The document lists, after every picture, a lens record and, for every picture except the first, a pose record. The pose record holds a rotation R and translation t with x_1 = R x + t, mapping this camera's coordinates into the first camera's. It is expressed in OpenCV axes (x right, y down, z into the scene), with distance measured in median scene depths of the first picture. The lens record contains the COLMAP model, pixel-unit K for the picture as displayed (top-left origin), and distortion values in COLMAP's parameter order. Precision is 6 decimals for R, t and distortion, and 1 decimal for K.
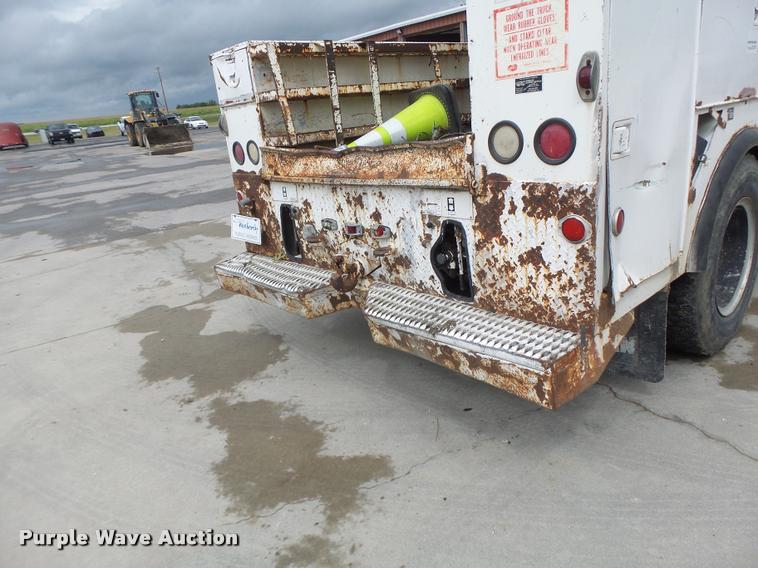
lens RADIAL K [[534.3, 0, 377.5], [0, 534.3, 289.0], [0, 0, 1]] dist [-0.012729, 0.009935]
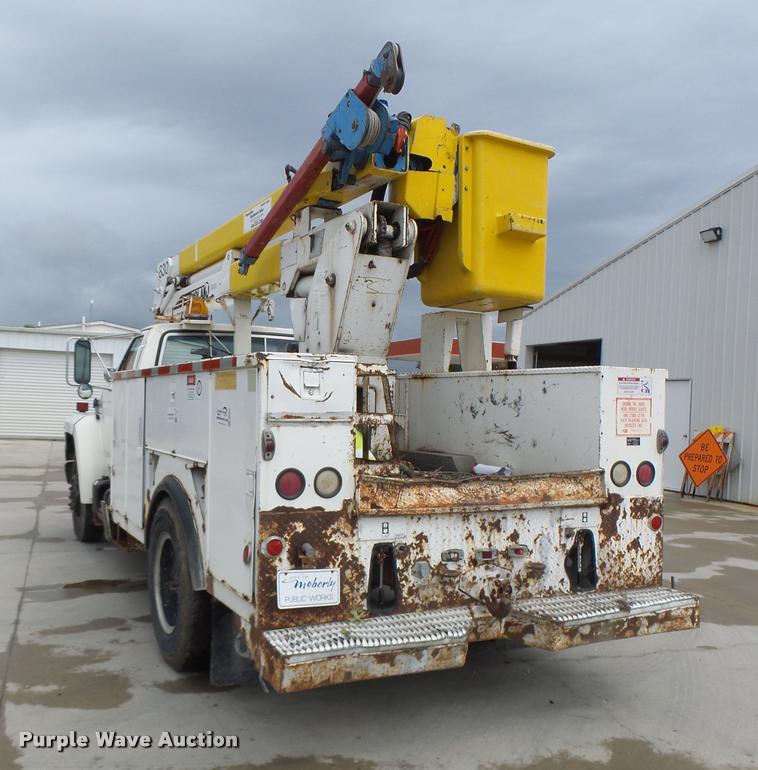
lens RADIAL K [[810.4, 0, 314.7], [0, 810.4, 385.3], [0, 0, 1]] dist [0.000996, 0.000000]
pose [[0.276136, 0.123914, 0.953097, -1.898481], [0.253163, 0.947257, -0.196502, -0.225406], [-0.927177, 0.295550, 0.230201, 0.974725]]
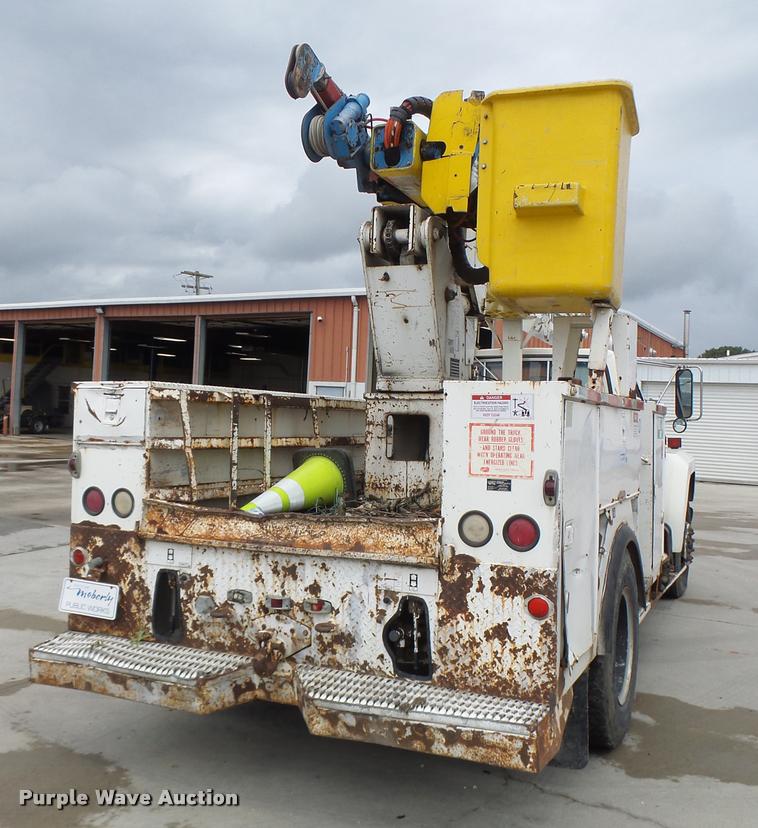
lens RADIAL K [[884.0, 0, 393.5], [0, 884.0, 387.1], [0, 0, 1]] dist [-0.002724, 0.000000]
pose [[0.905865, 0.137691, 0.400563, -0.584842], [0.017703, 0.932554, -0.360595, 0.100900], [-0.423197, 0.333741, 0.842331, -0.510999]]
